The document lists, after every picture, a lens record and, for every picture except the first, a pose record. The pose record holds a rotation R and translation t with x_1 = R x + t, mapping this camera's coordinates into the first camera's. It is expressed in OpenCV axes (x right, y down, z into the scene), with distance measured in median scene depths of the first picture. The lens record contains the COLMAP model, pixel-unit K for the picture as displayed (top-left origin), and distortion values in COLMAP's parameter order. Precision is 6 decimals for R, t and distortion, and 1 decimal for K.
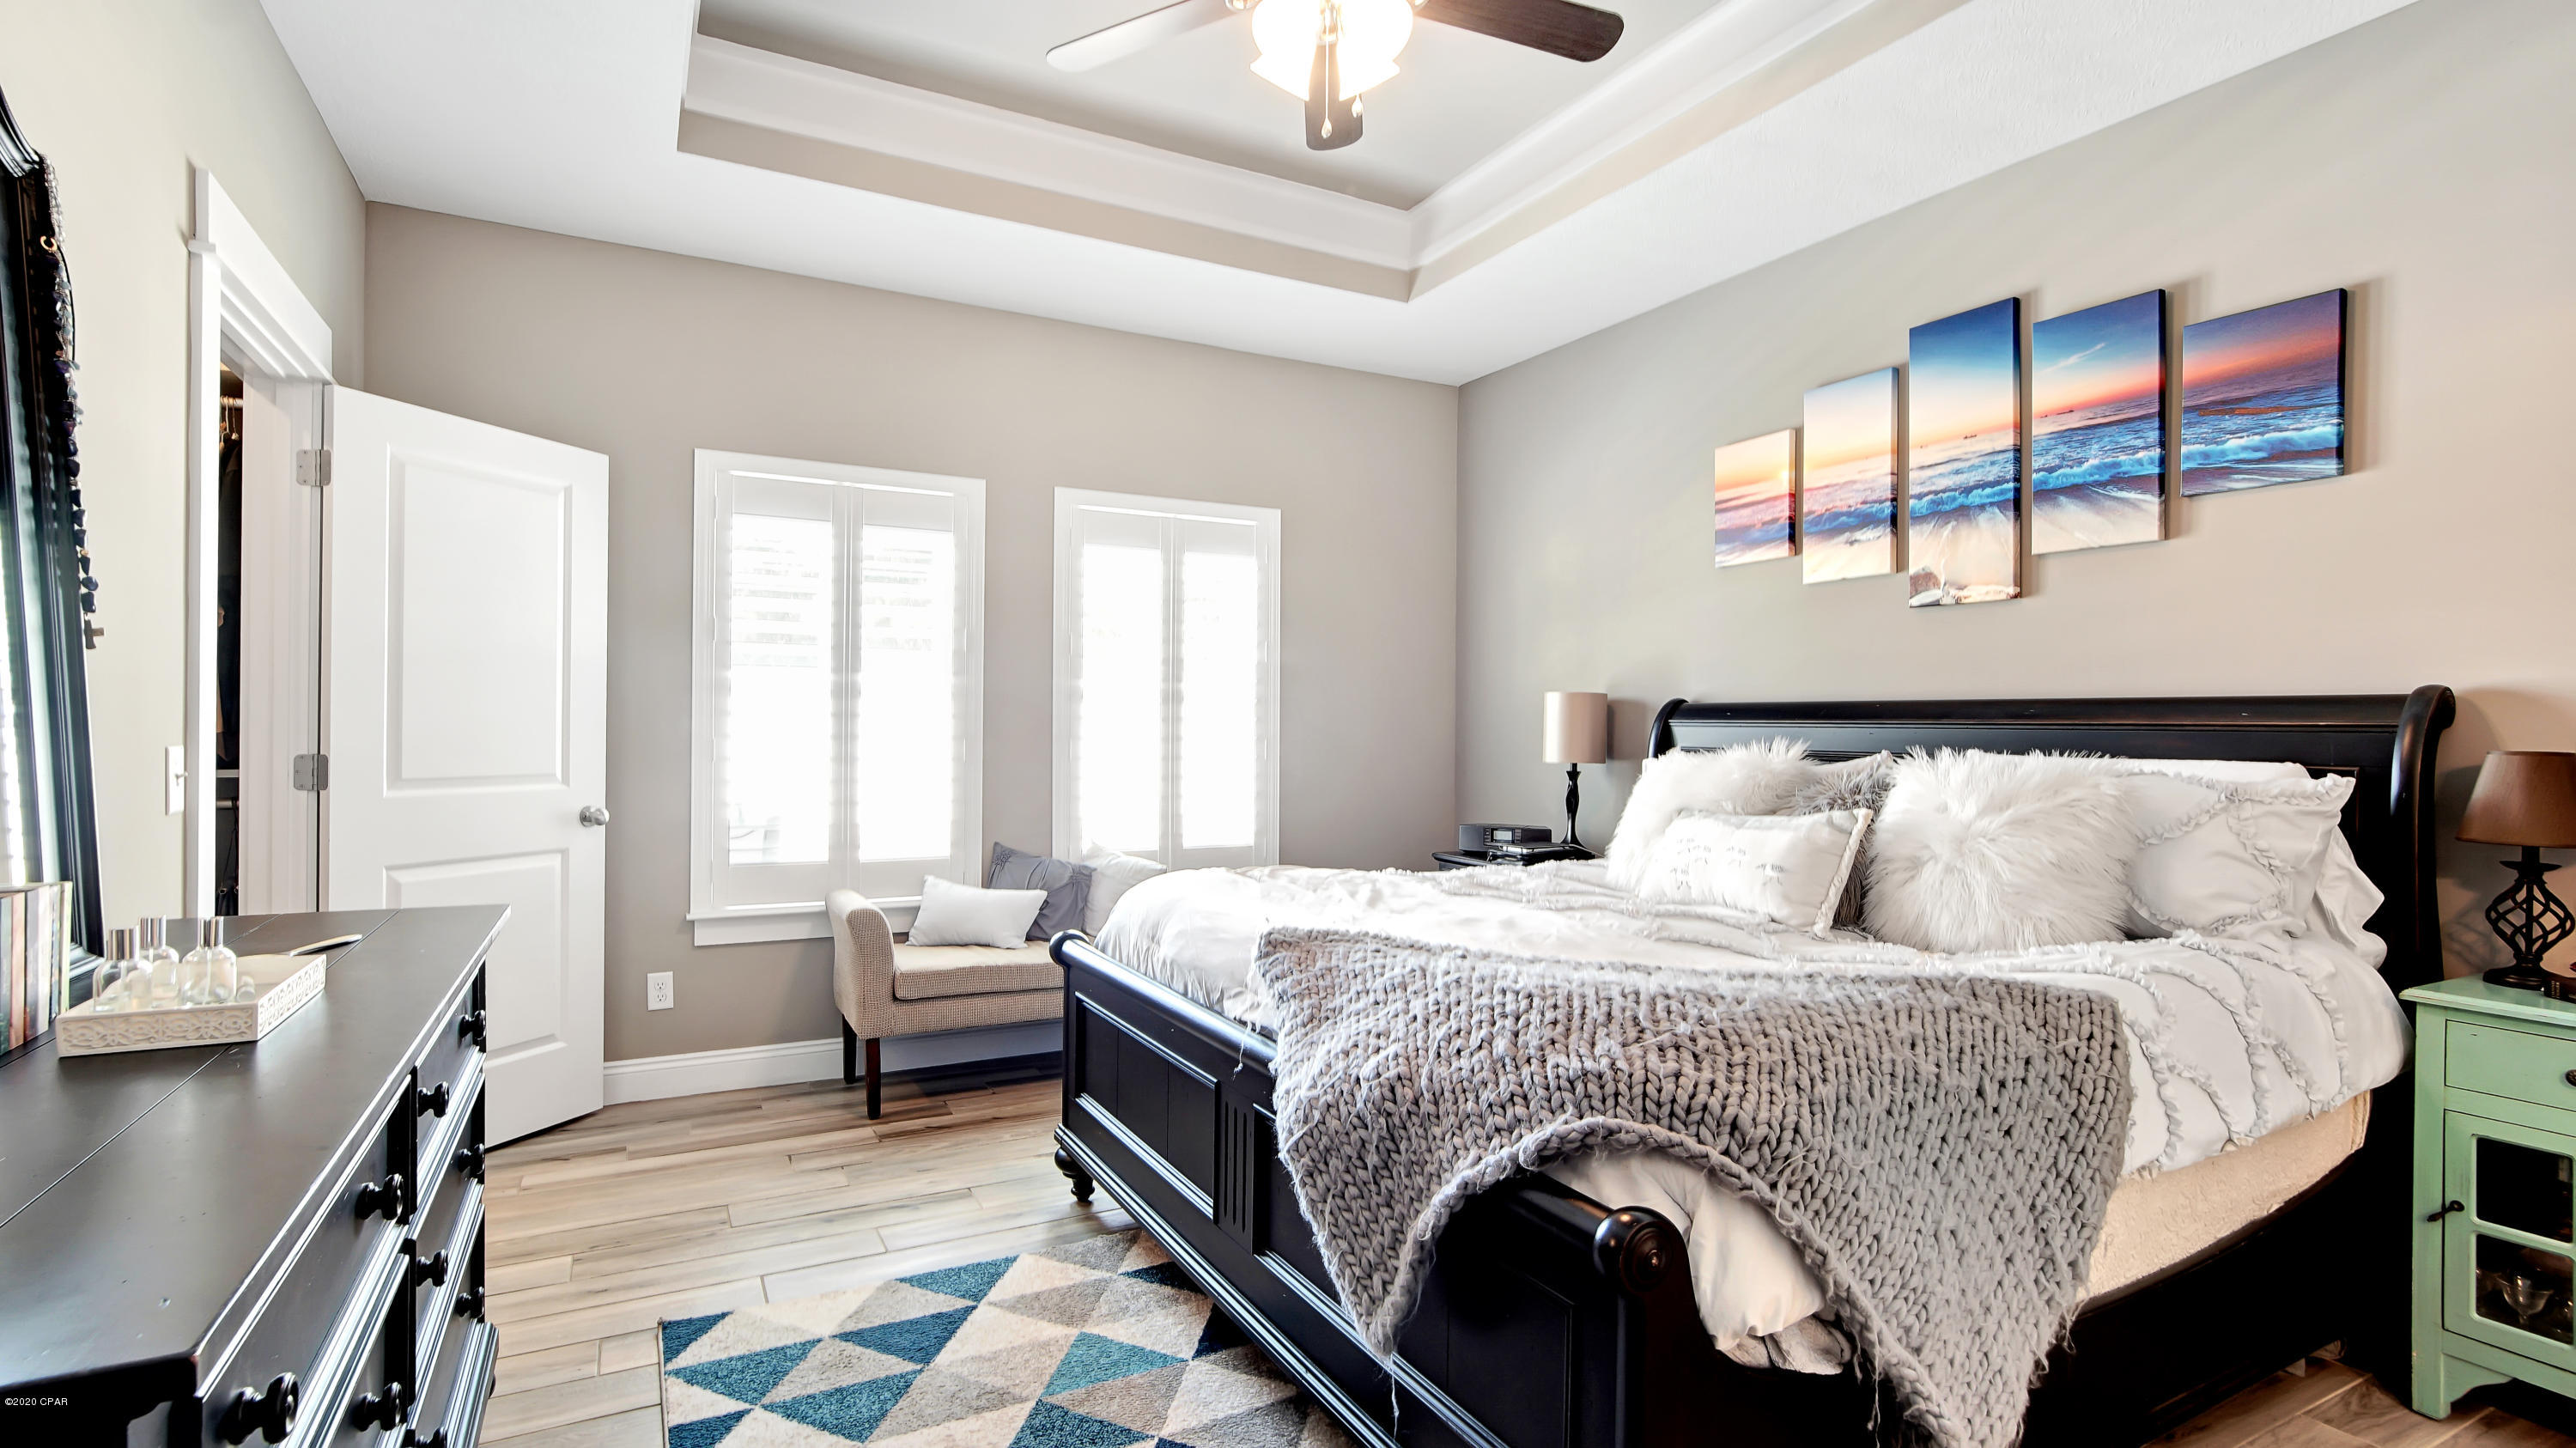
lens RADIAL K [[1213.8, 0, 1289.5], [0, 1213.8, 691.7], [0, 0, 1]] dist [-0.011800, 0.000638]
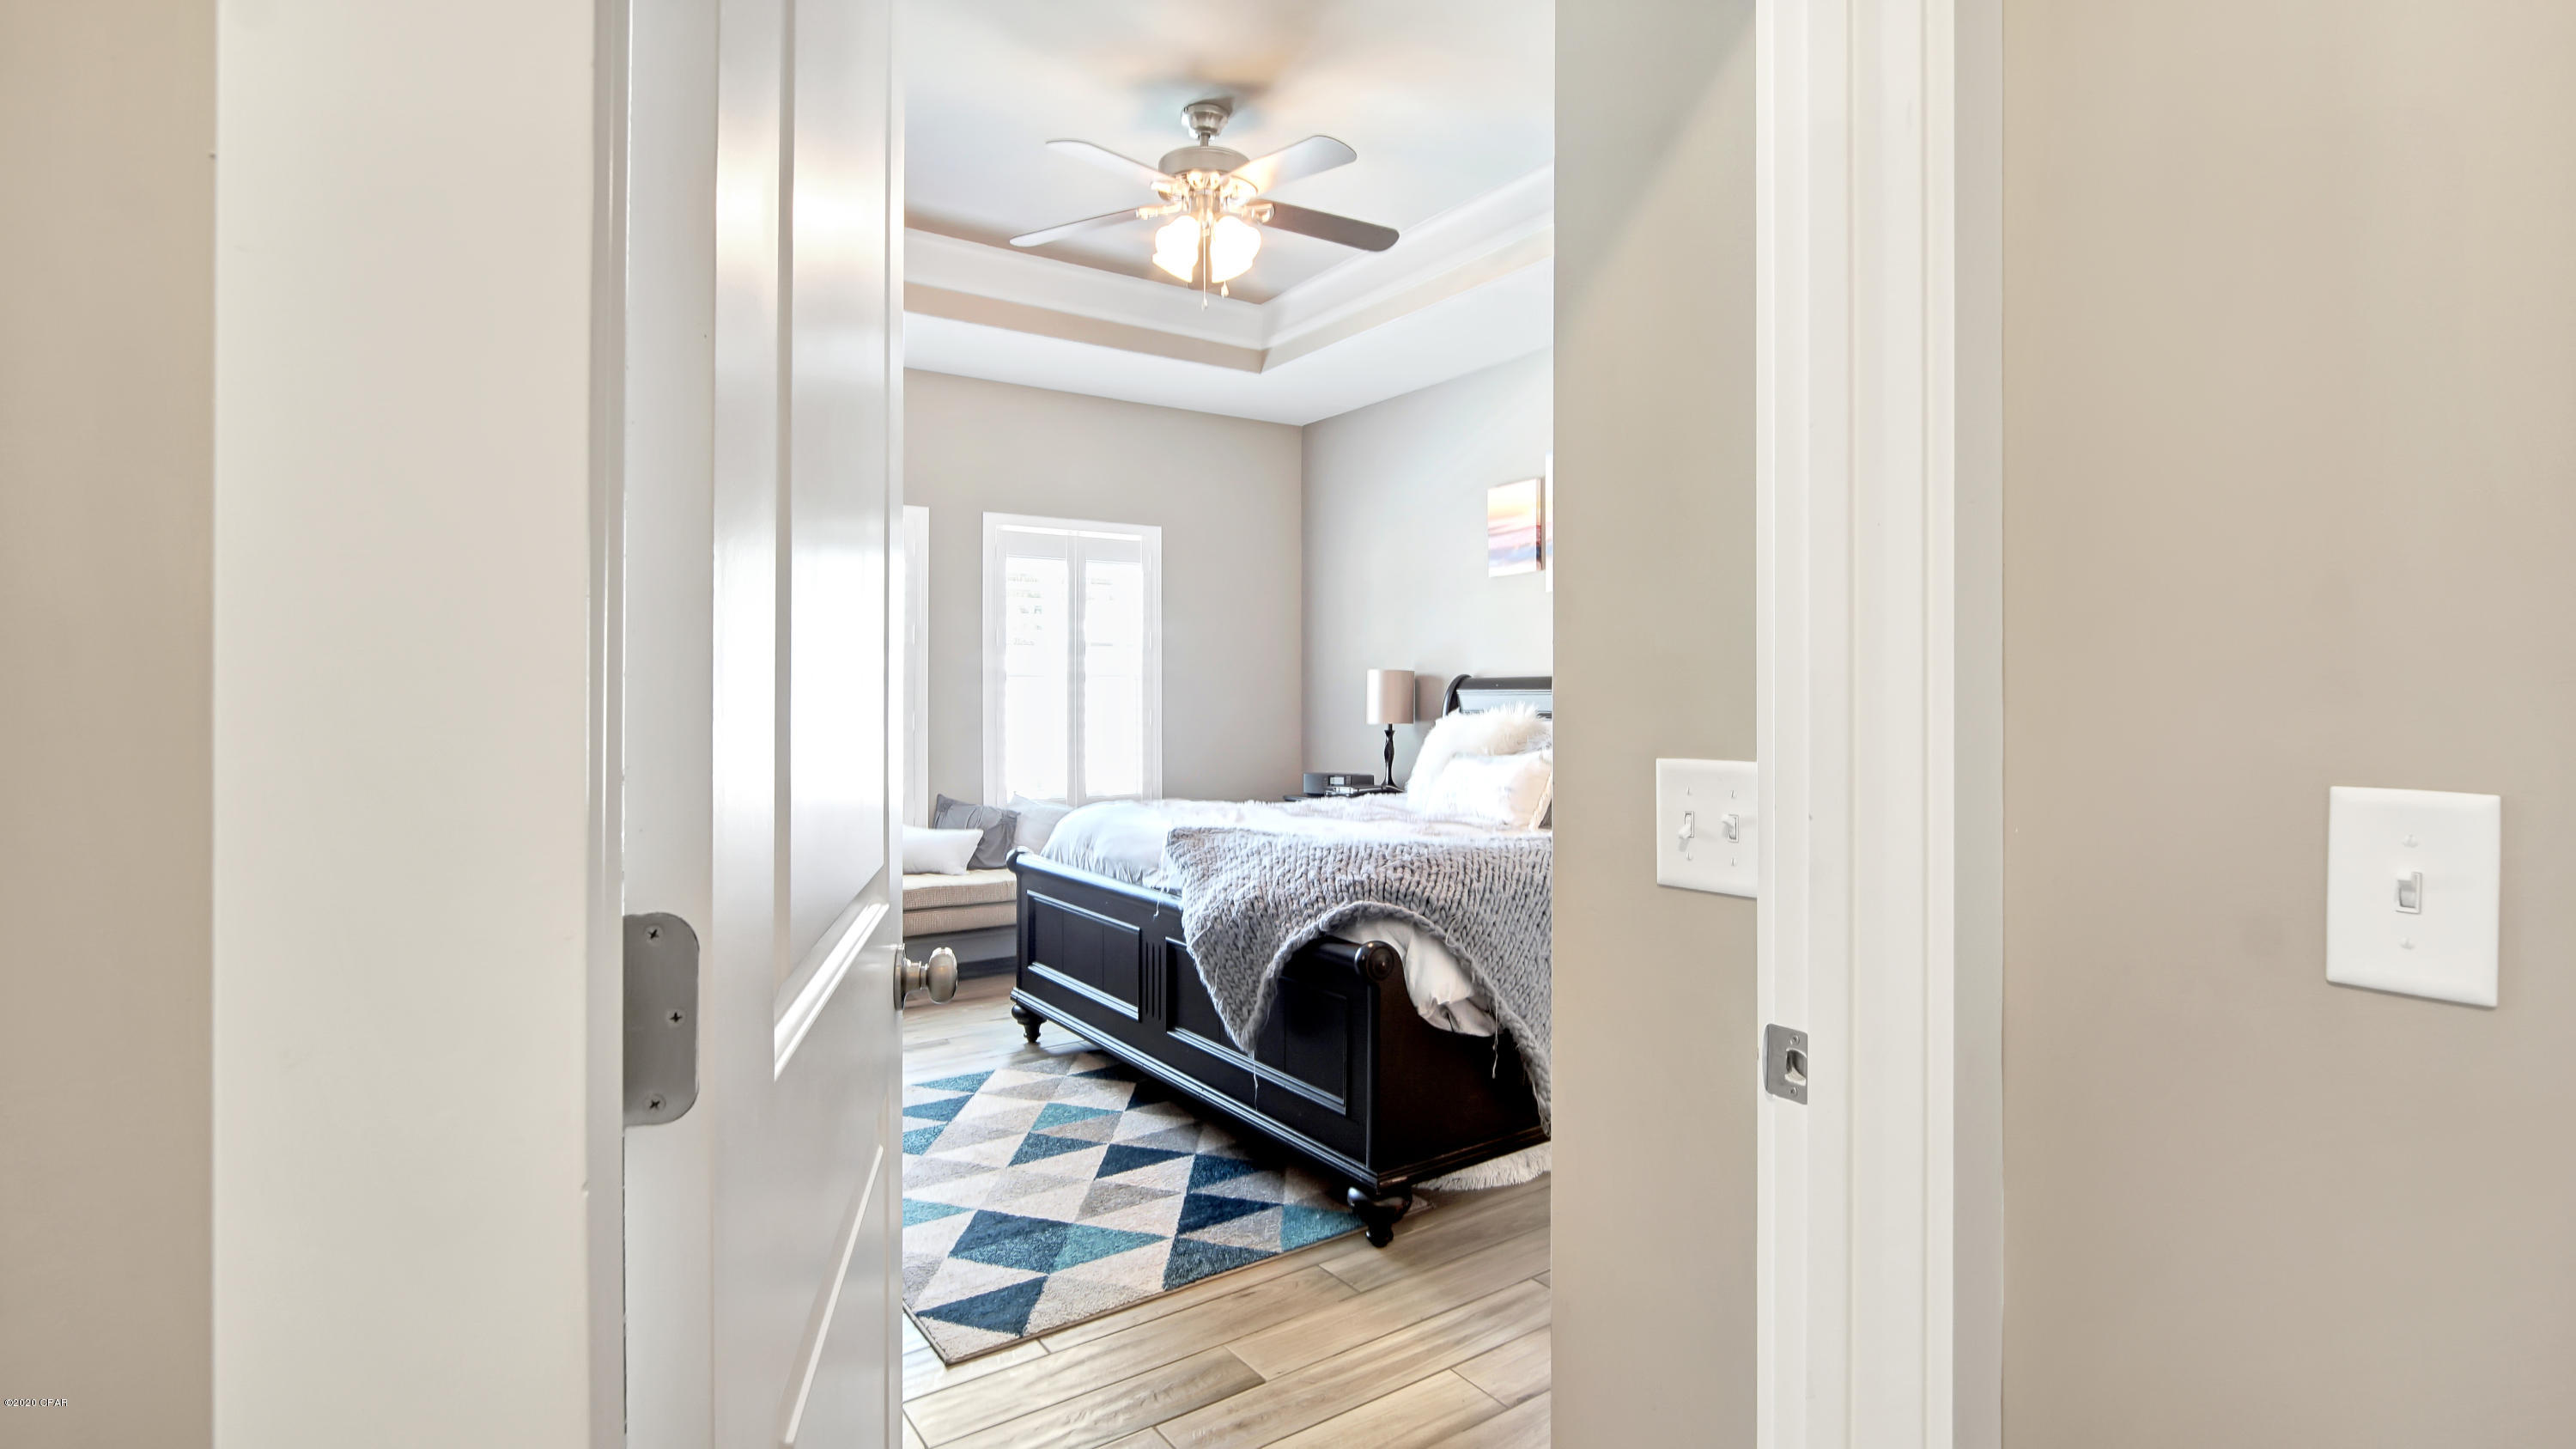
lens RADIAL K [[1213.9, 0, 1289.5], [0, 1213.9, 692.2], [0, 0, 1]] dist [-0.011800, 0.000638]
pose [[0.993383, -0.012058, 0.114217, -0.040133], [0.009376, 0.999668, 0.023989, -0.014284], [-0.114469, -0.022760, 0.993166, -0.510237]]
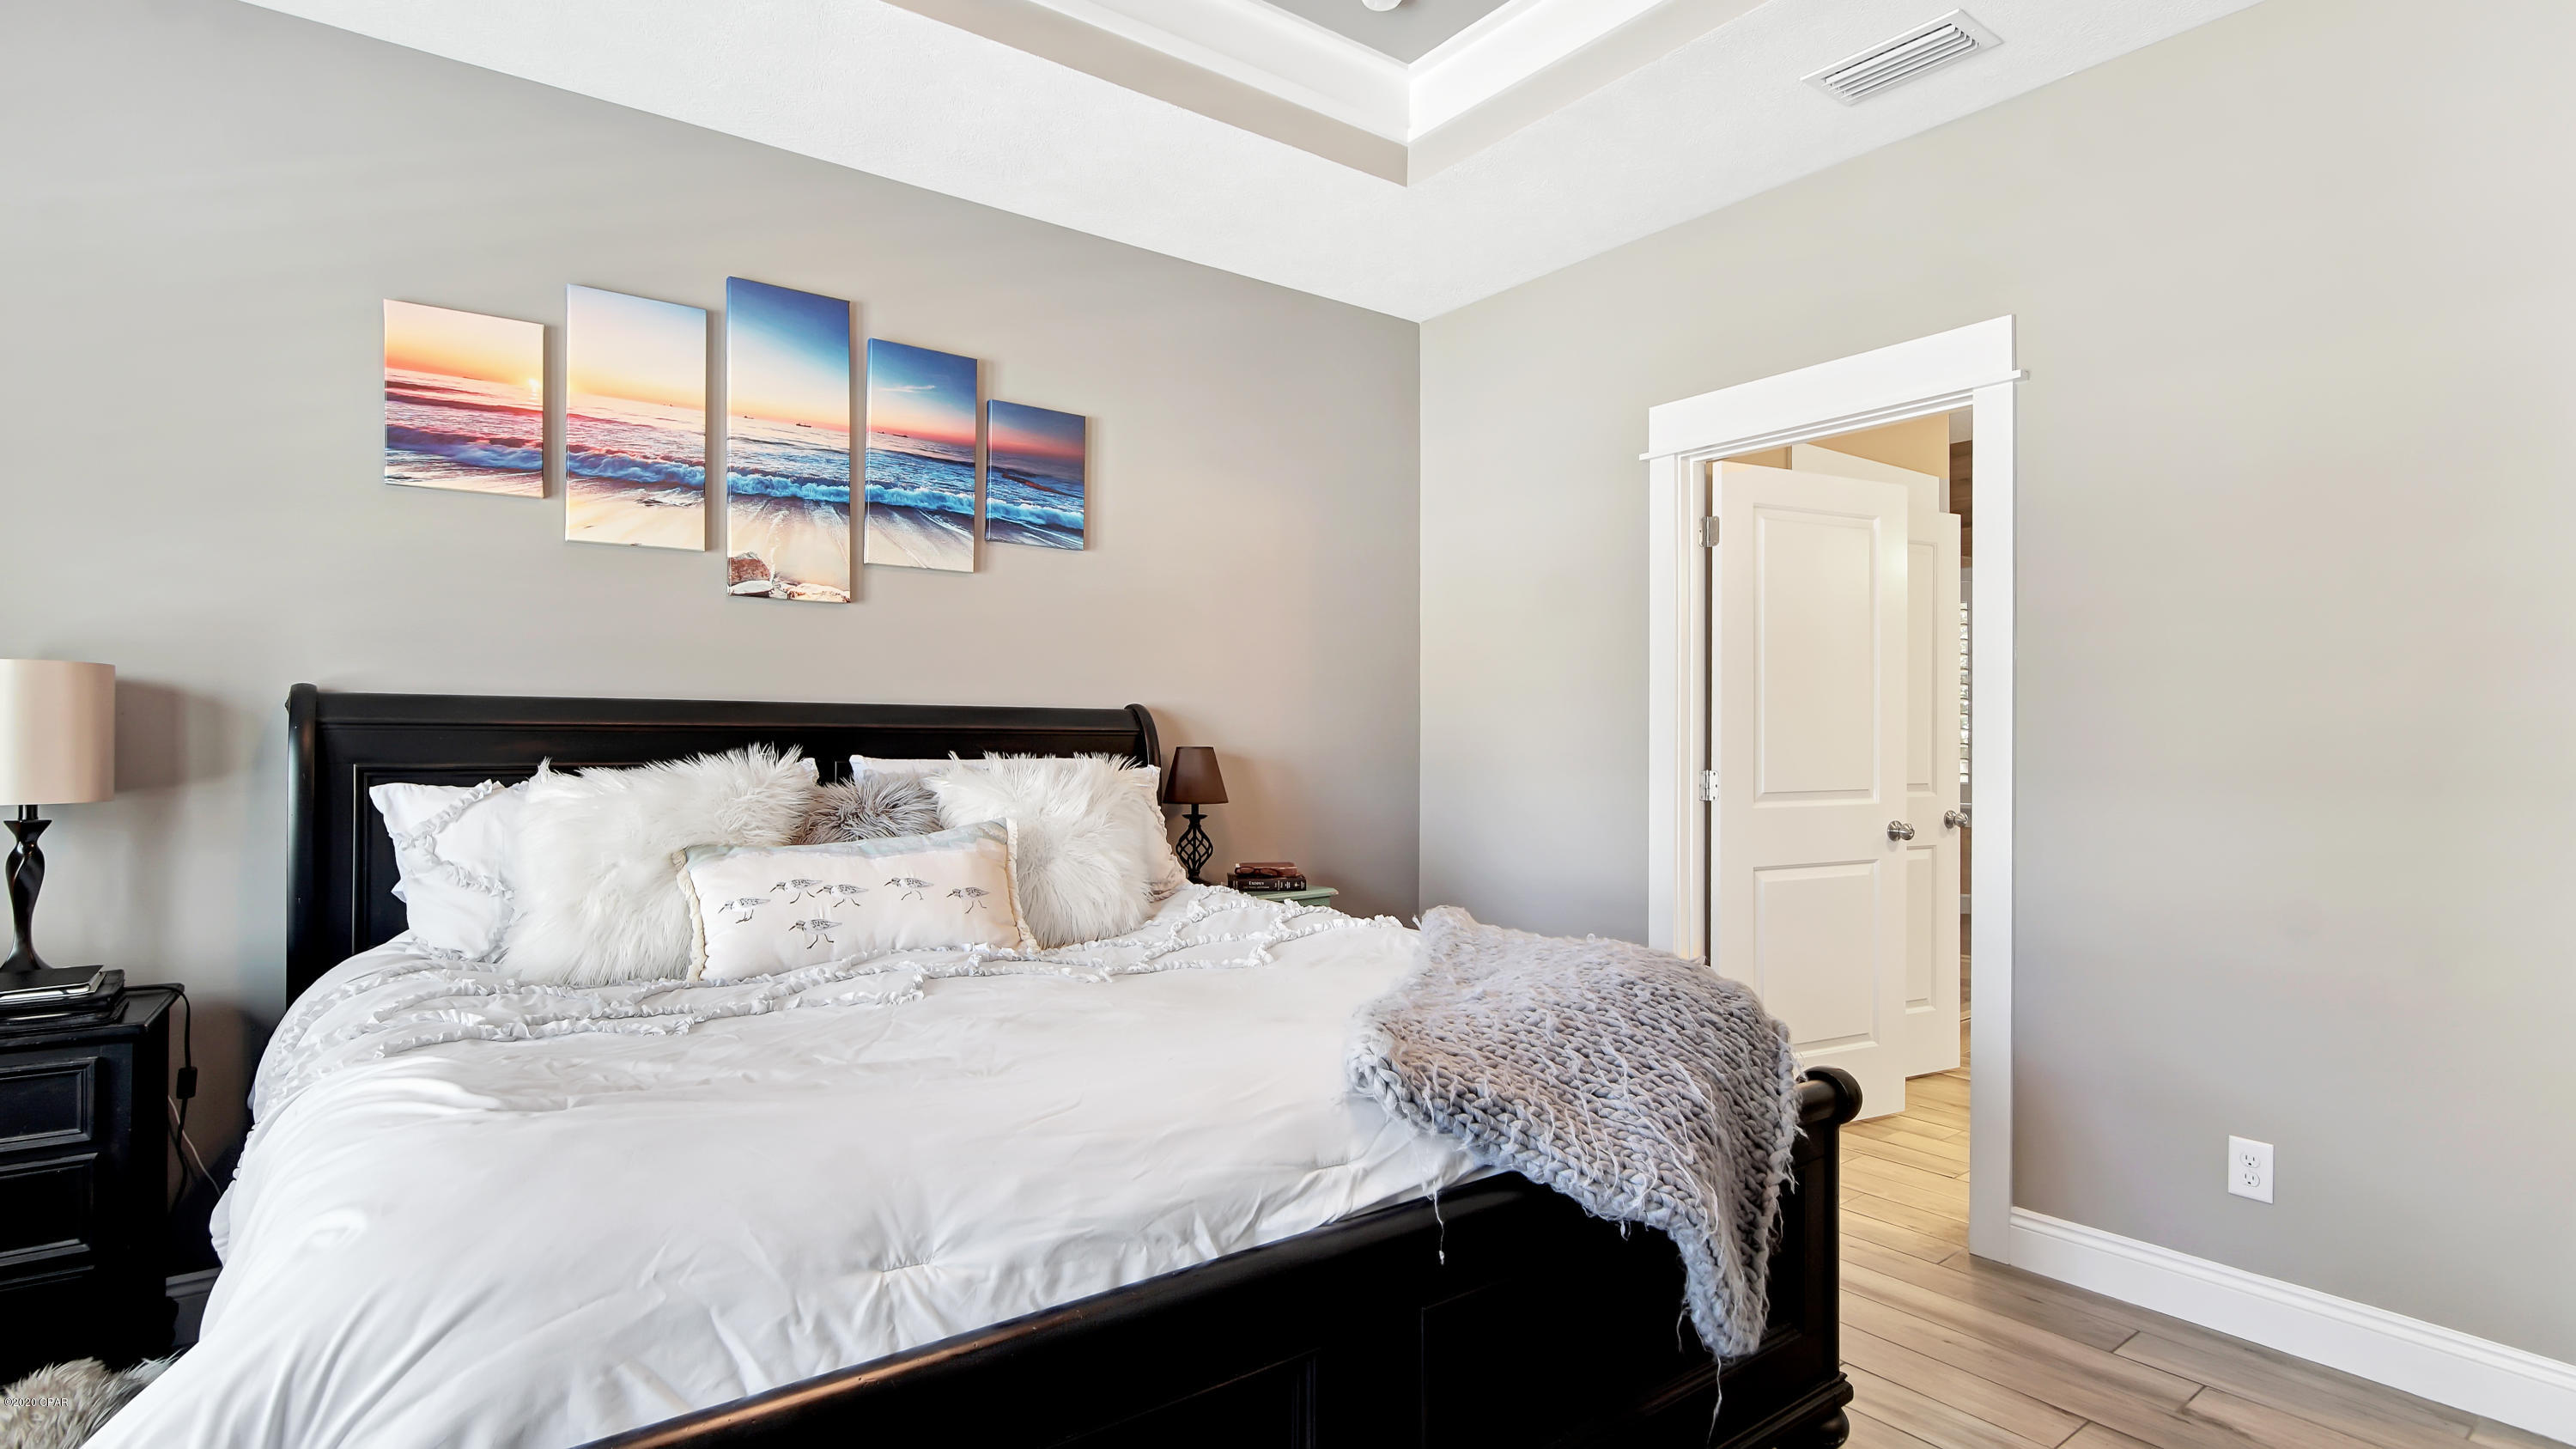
lens RADIAL K [[1213.9, 0, 1289.5], [0, 1213.9, 692.2], [0, 0, 1]] dist [-0.011800, 0.000638]
pose [[-0.140816, 0.025115, 0.989717, -0.565385], [-0.035050, 0.998925, -0.030336, 0.018176], [-0.989415, -0.038962, -0.139784, 0.993564]]
